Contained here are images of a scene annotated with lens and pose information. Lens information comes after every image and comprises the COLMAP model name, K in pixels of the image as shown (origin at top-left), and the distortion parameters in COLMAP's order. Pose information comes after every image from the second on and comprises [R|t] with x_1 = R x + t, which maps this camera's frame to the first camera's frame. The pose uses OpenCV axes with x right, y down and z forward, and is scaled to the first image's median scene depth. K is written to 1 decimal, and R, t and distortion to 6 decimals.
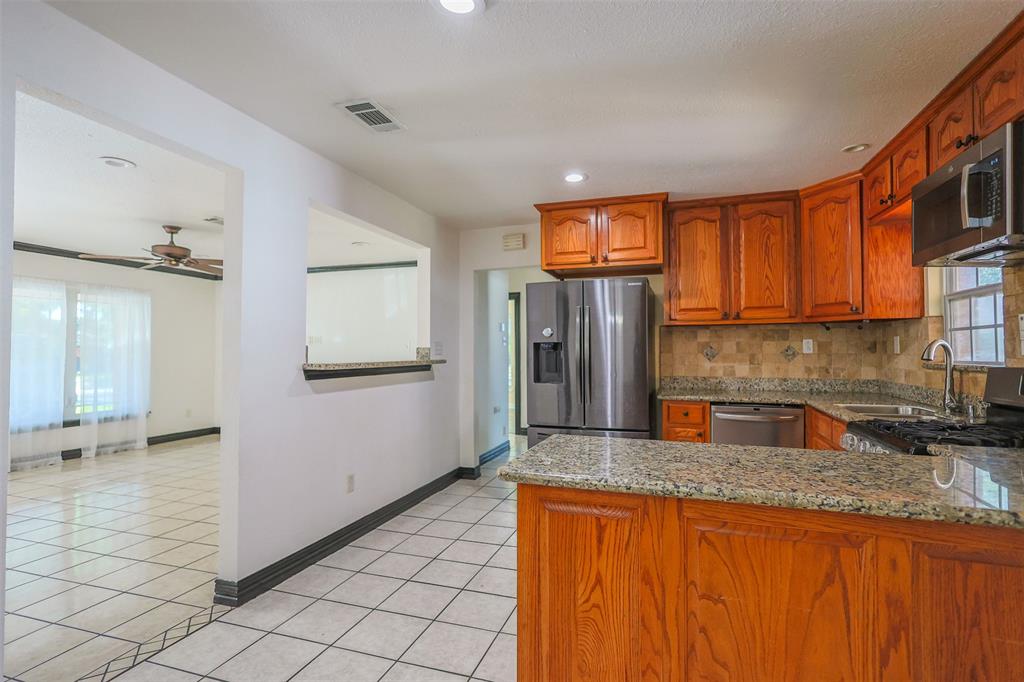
lens RADIAL K [[507.0, 0, 512.0], [0, 507.0, 341.0], [0, 0, 1]] dist [-0.001018, 0.000161]
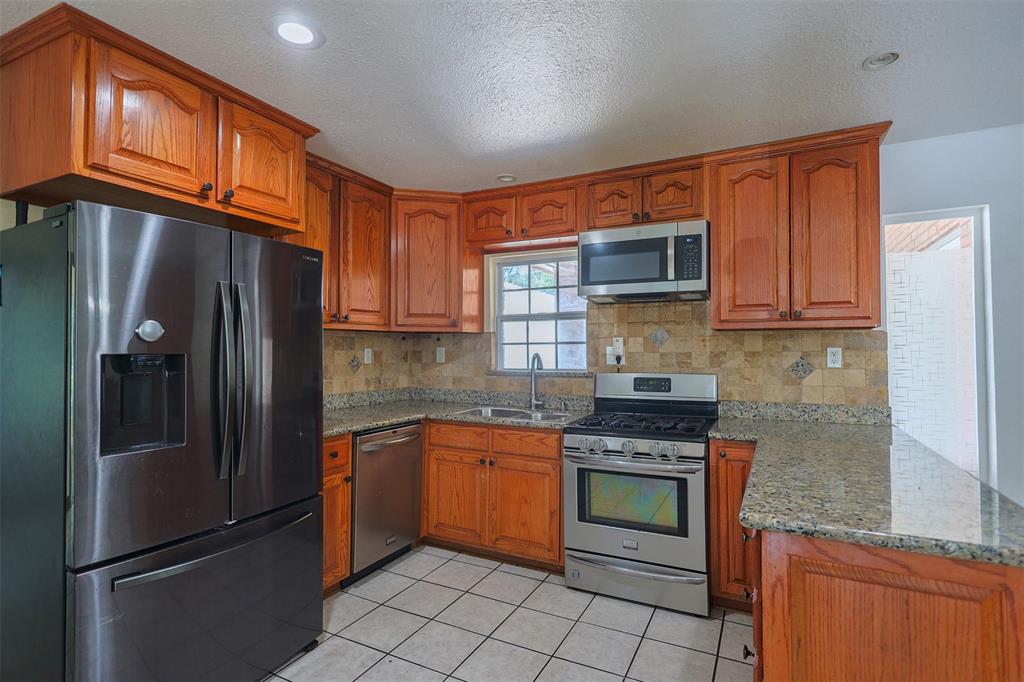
lens RADIAL K [[507.0, 0, 512.0], [0, 507.0, 341.0], [0, 0, 1]] dist [-0.001018, 0.000161]
pose [[0.147041, 0.020715, 0.988913, -0.308560], [-0.018639, 0.999661, -0.018168, -0.005594], [-0.988955, -0.015761, 0.147378, 0.630906]]
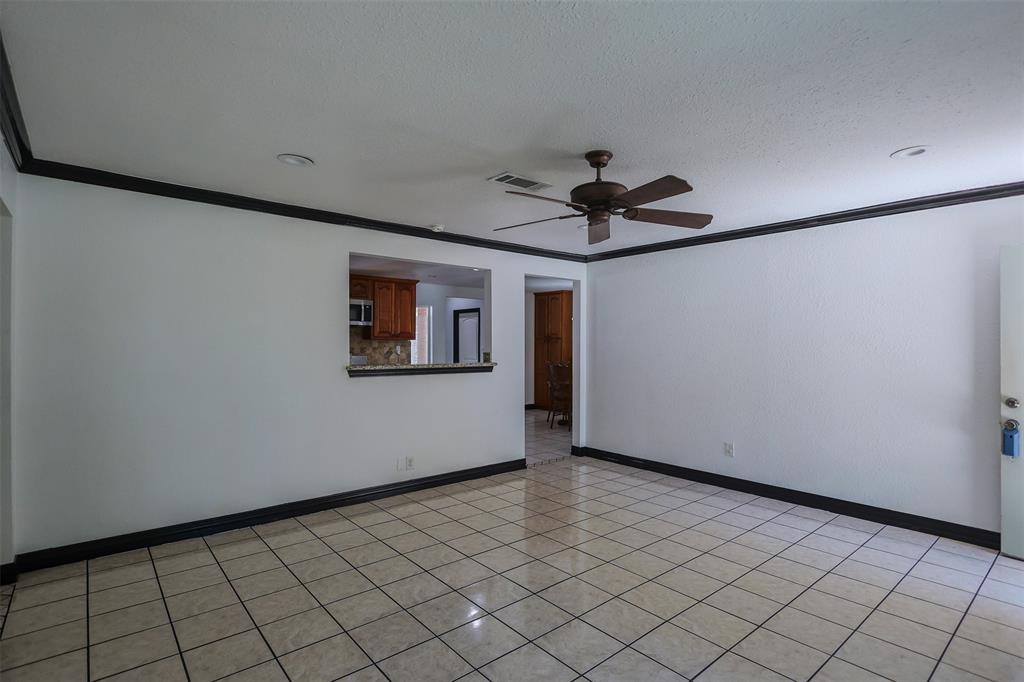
lens RADIAL K [[500.1, 0, 512.0], [0, 500.1, 341.0], [0, 0, 1]] dist [0.000298, 0.000064]
pose [[-0.856721, 0.006073, 0.515744, -1.099462], [-0.009952, 0.999550, -0.028301, 0.018332], [-0.515684, -0.029378, -0.856275, 1.947838]]
